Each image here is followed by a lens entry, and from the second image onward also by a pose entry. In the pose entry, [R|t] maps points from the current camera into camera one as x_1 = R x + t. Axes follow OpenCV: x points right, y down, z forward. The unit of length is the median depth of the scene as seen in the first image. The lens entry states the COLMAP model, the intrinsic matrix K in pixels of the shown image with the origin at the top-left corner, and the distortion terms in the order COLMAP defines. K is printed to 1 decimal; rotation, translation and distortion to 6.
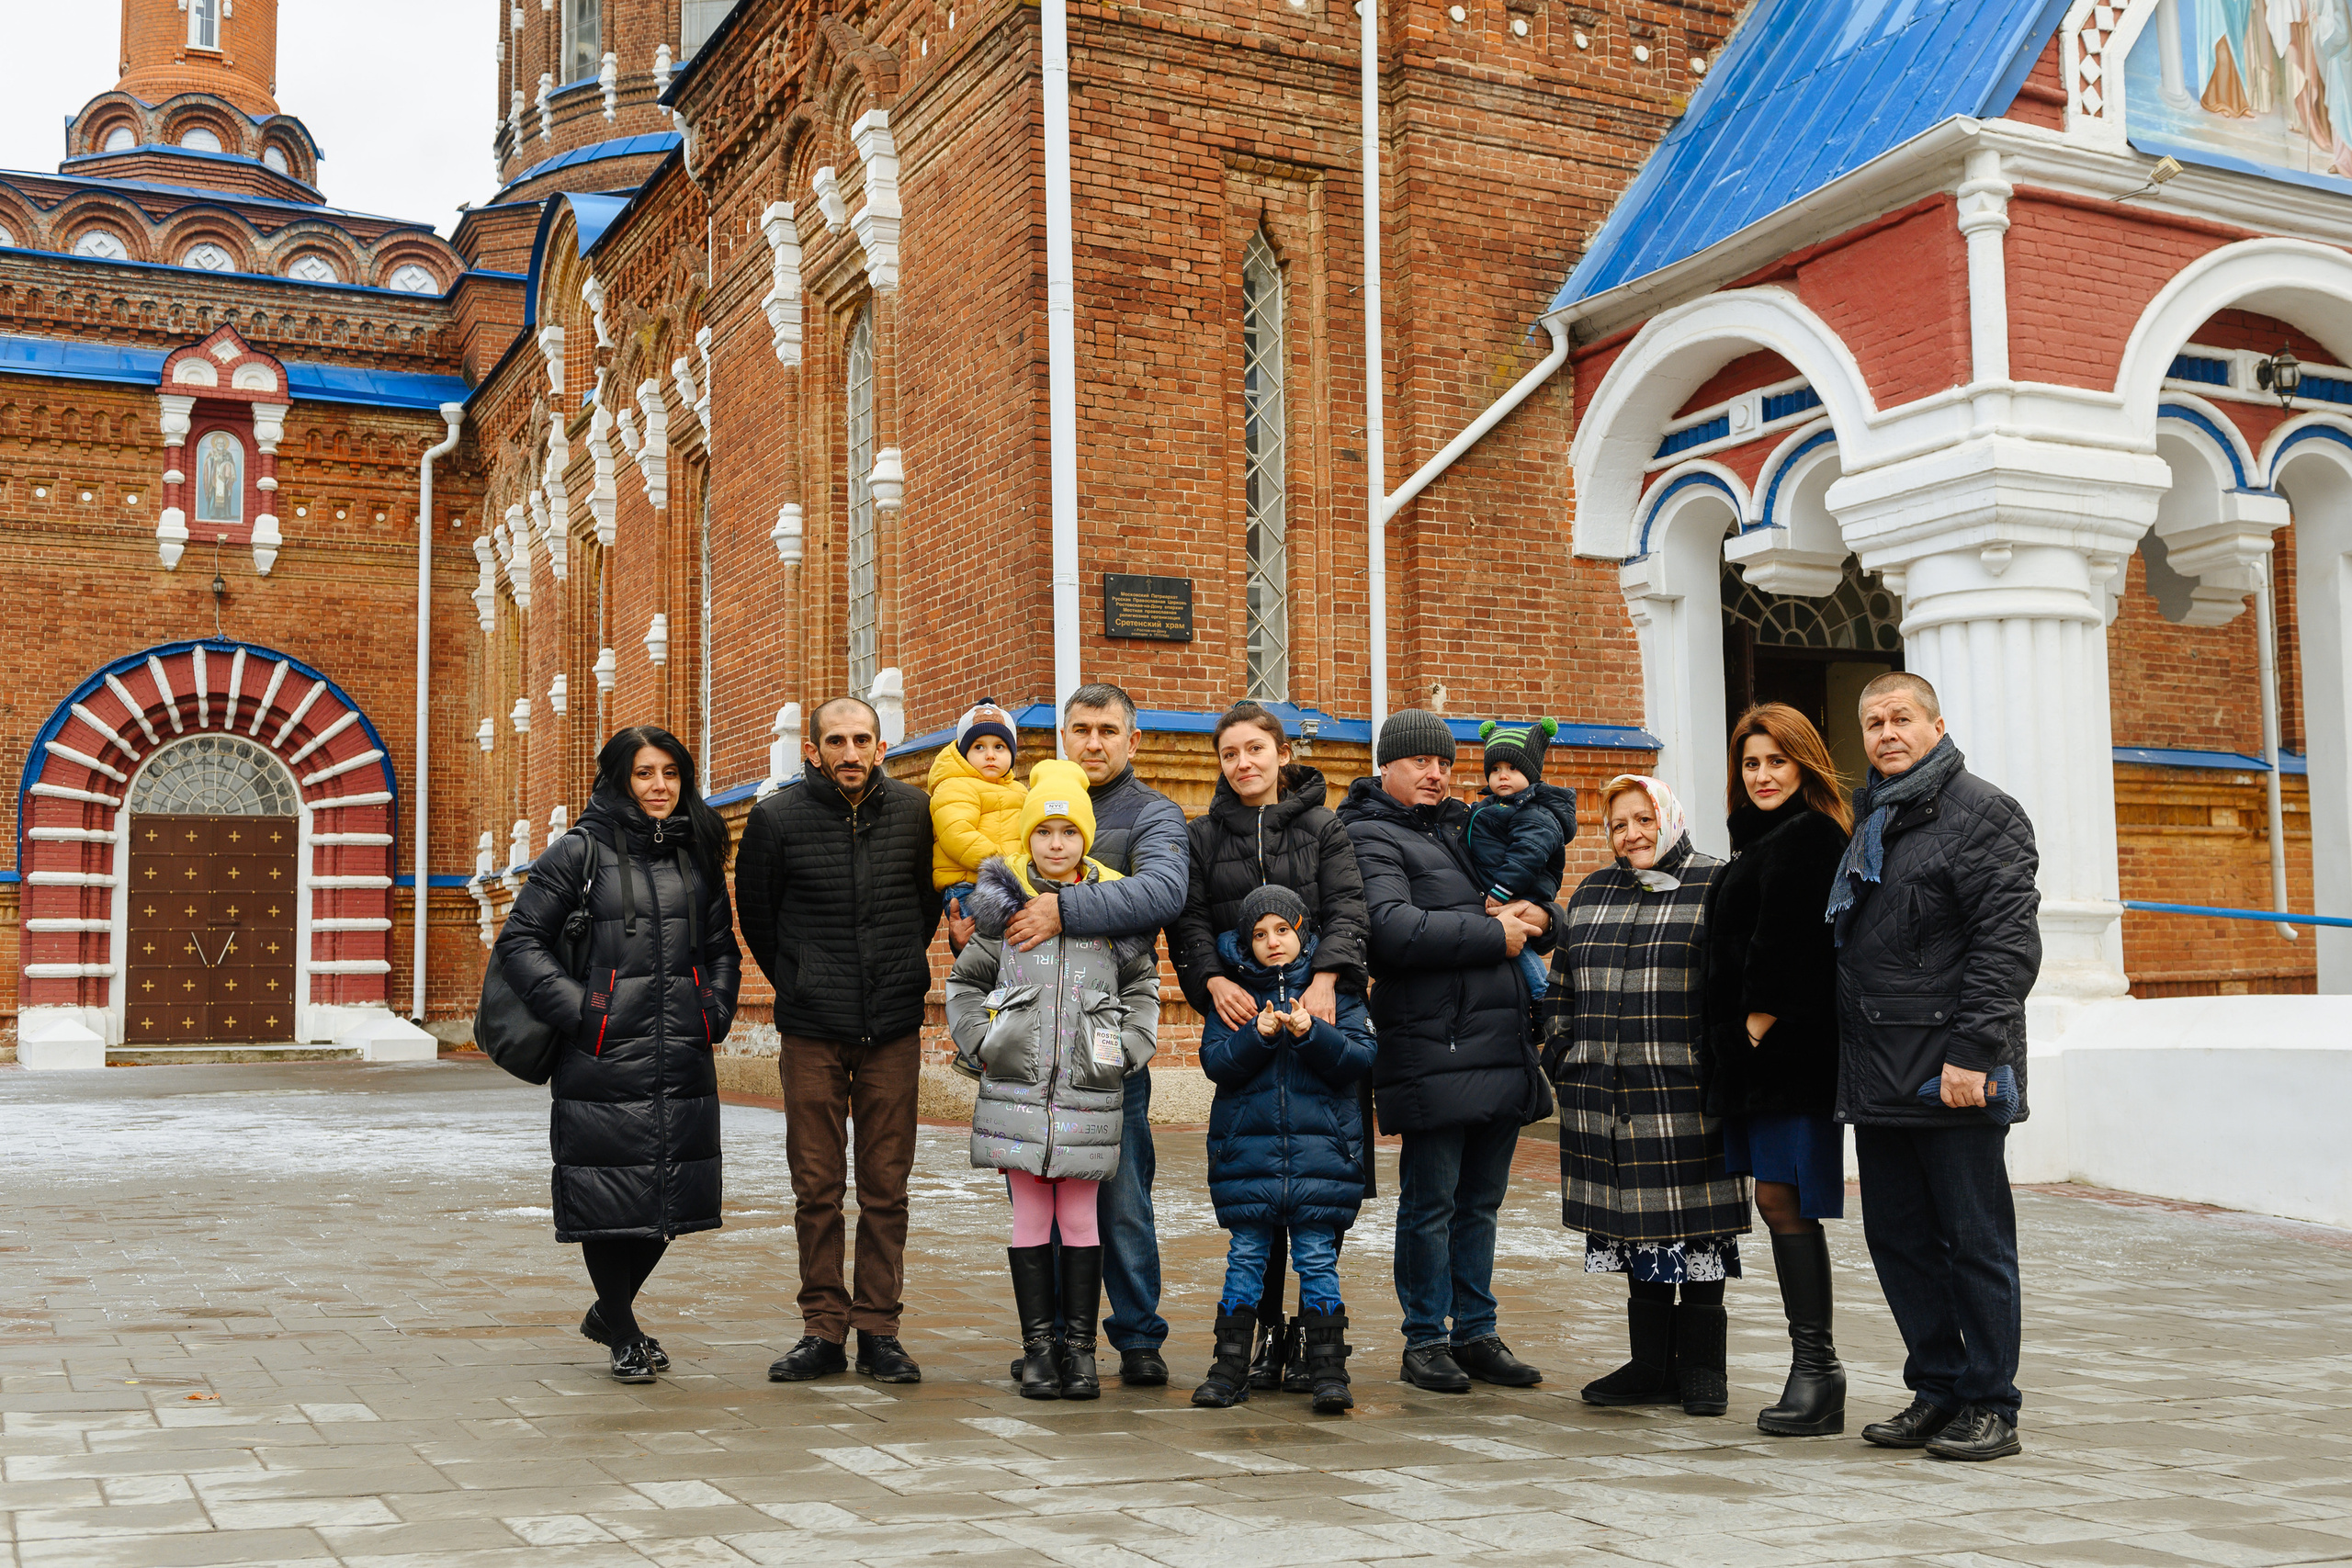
lens RADIAL K [[2723.4, 0, 1238.2], [0, 2723.4, 812.9], [0, 0, 1]] dist [-0.011972, 0.000000]
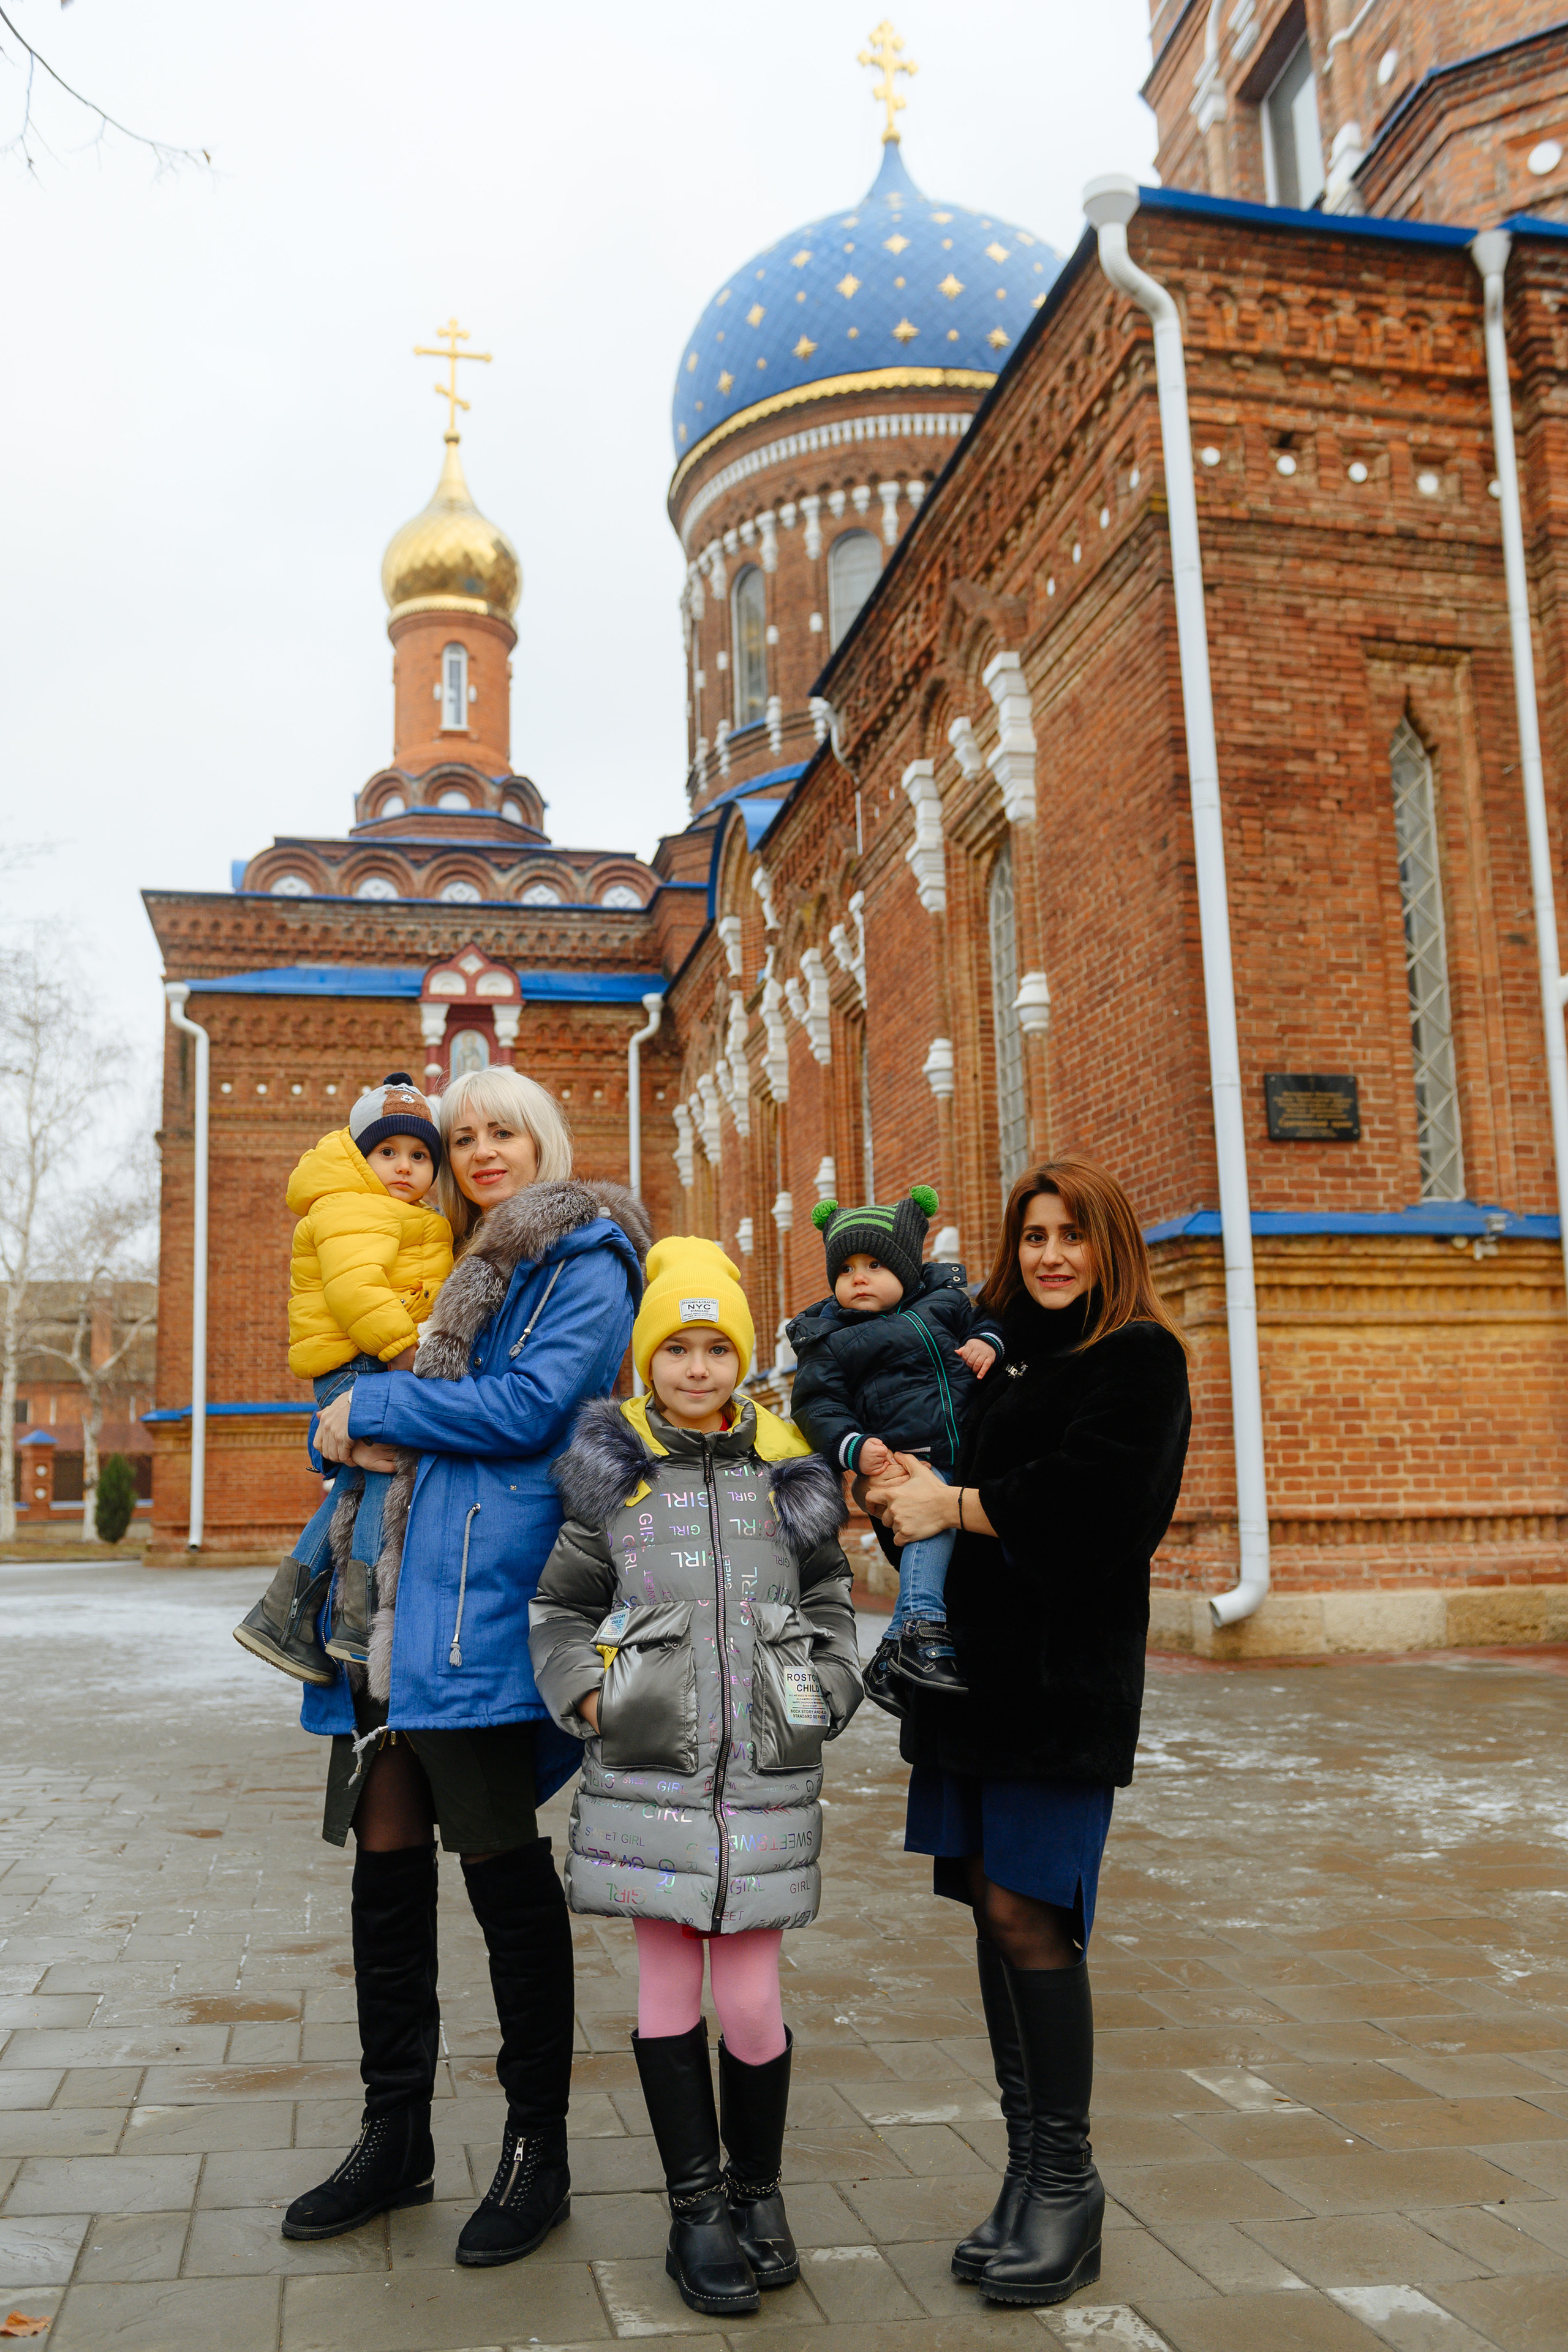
lens RADIAL K [[1927.9, 0, 766.5], [0, 1927.9, 1194.9], [0, 0, 1]] dist [-0.023516, -0.018443]
pose [[0.966814, -0.049896, -0.250563, -0.040198], [0.031746, 0.996605, -0.075962, 0.001049], [0.253503, 0.065487, 0.965115, 0.234571]]
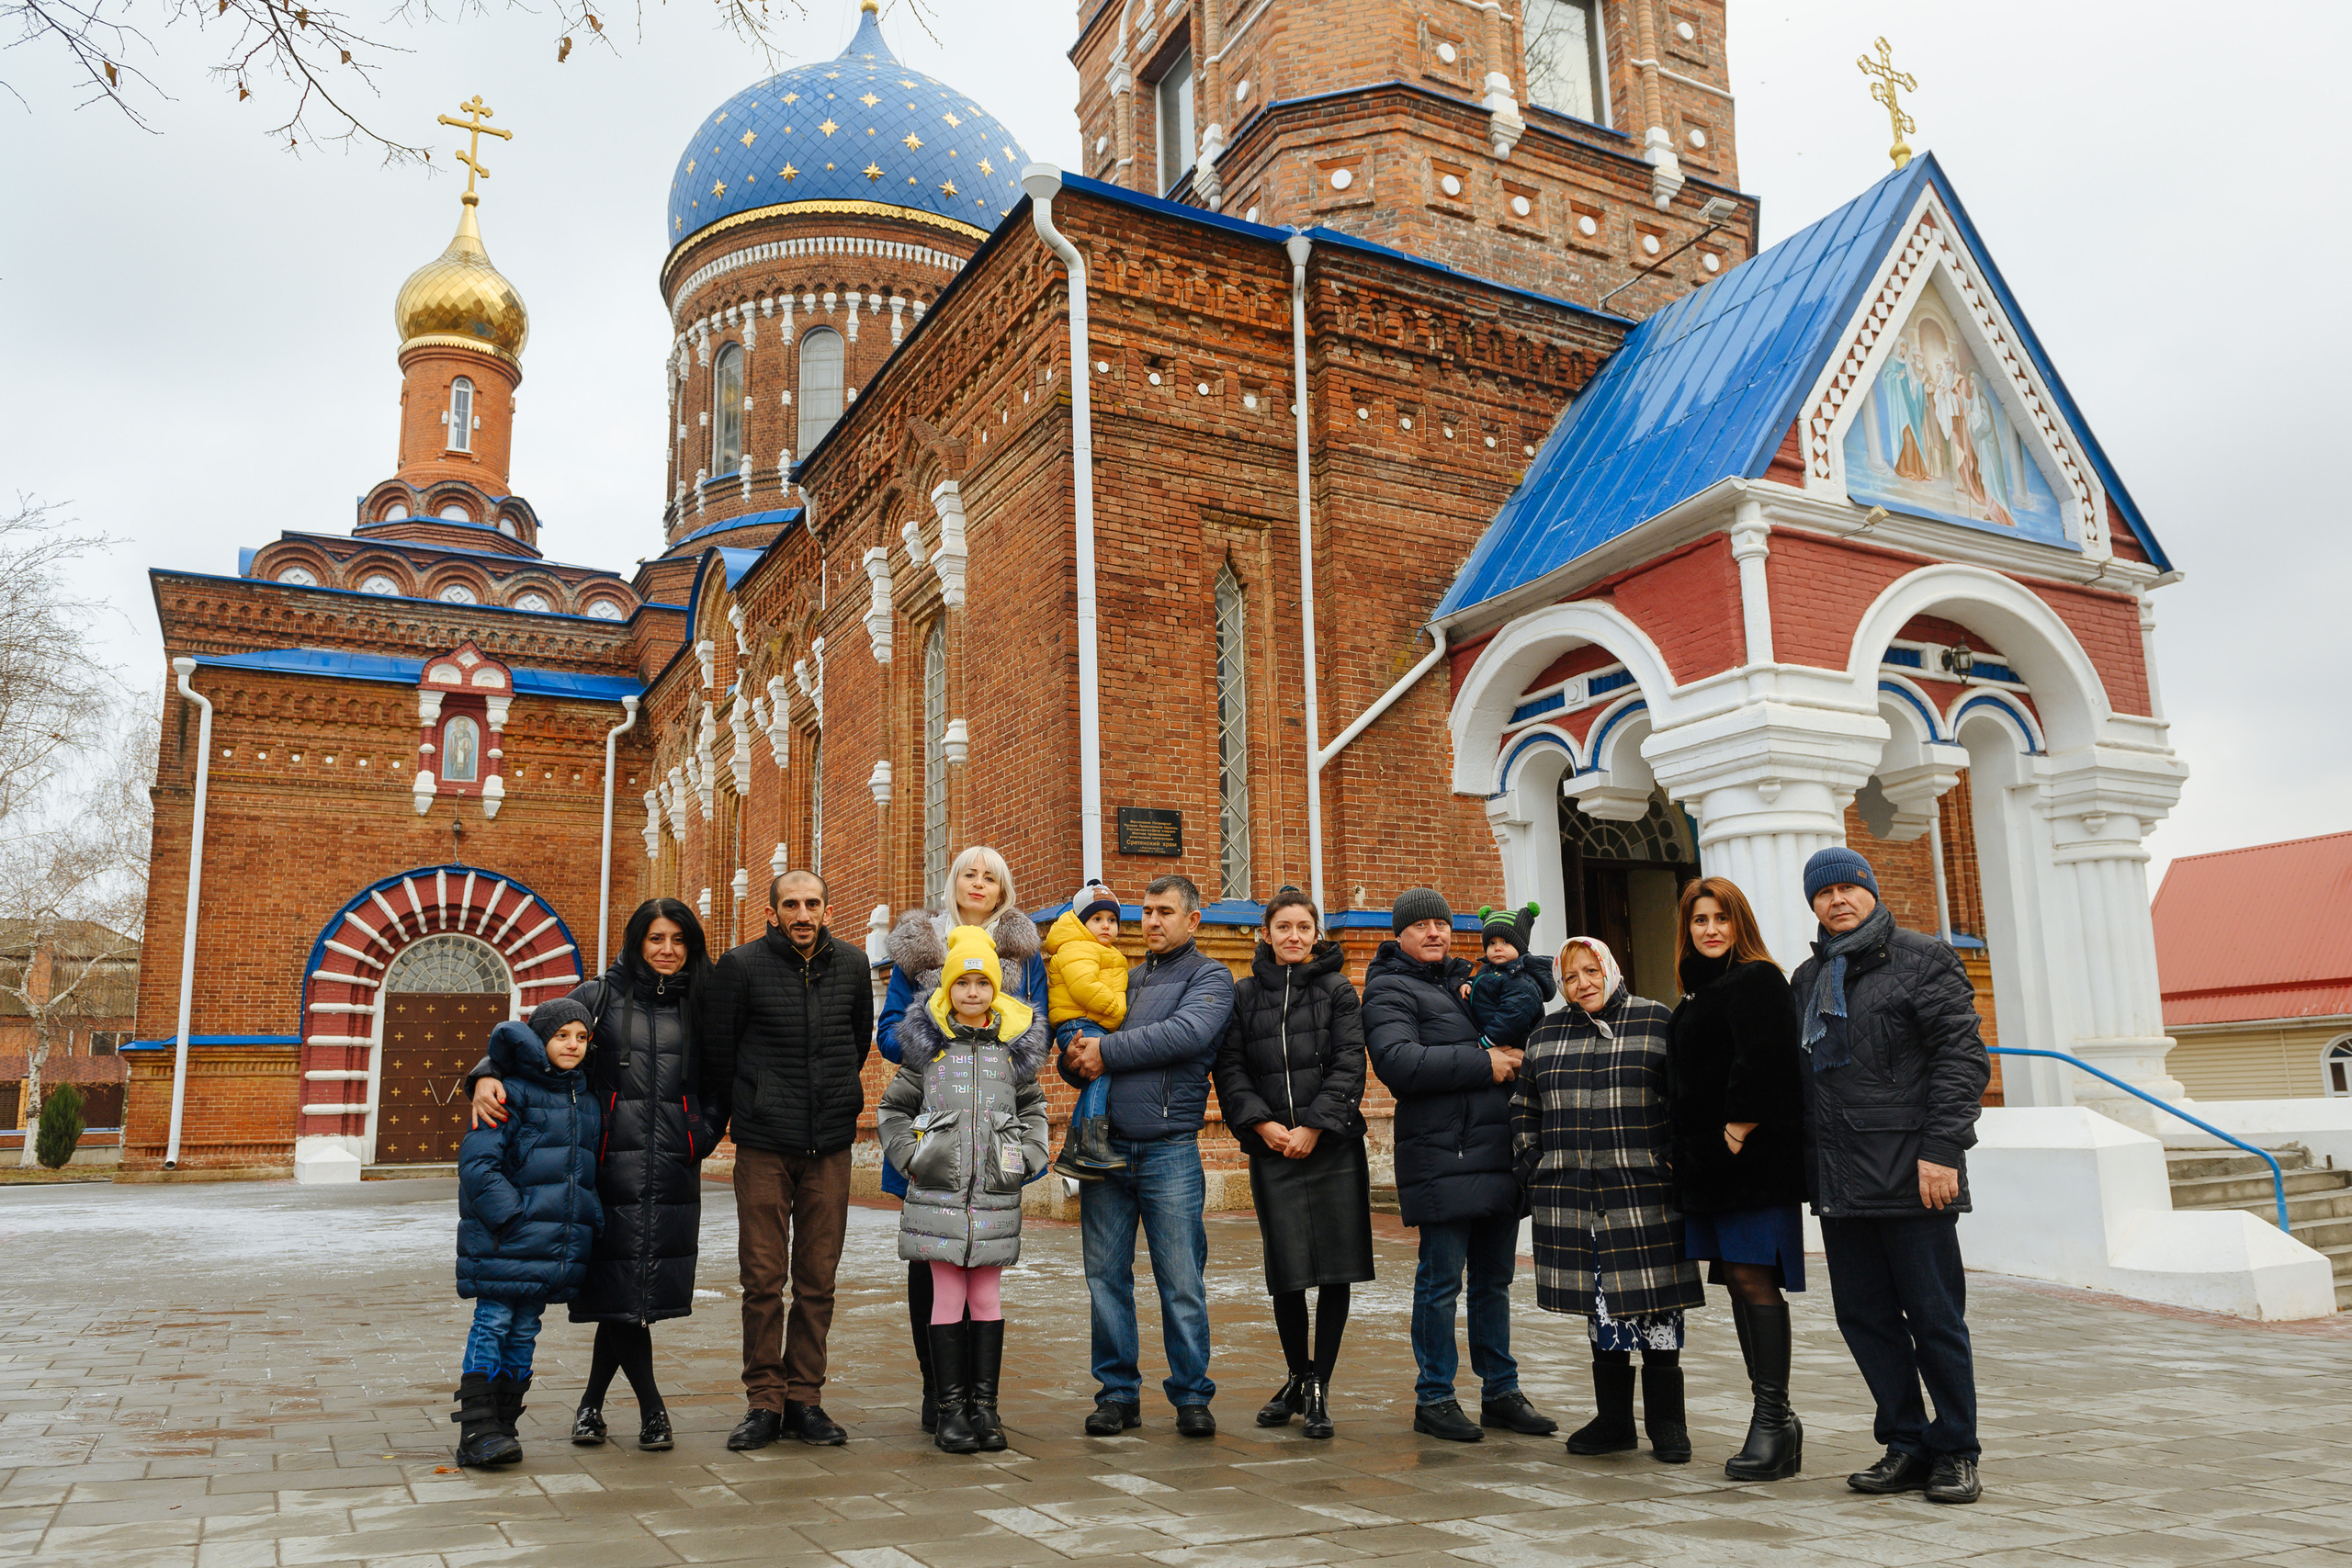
lens RADIAL K [[1824.2, 0, 1205.0], [0, 1824.2, 791.4], [0, 0, 1]] dist [0.007042, -0.020826]
pose [[0.999281, -0.005338, 0.037542, -0.031550], [0.009415, 0.993967, -0.109274, 0.004323], [-0.036733, 0.109549, 0.993302, 0.065127]]
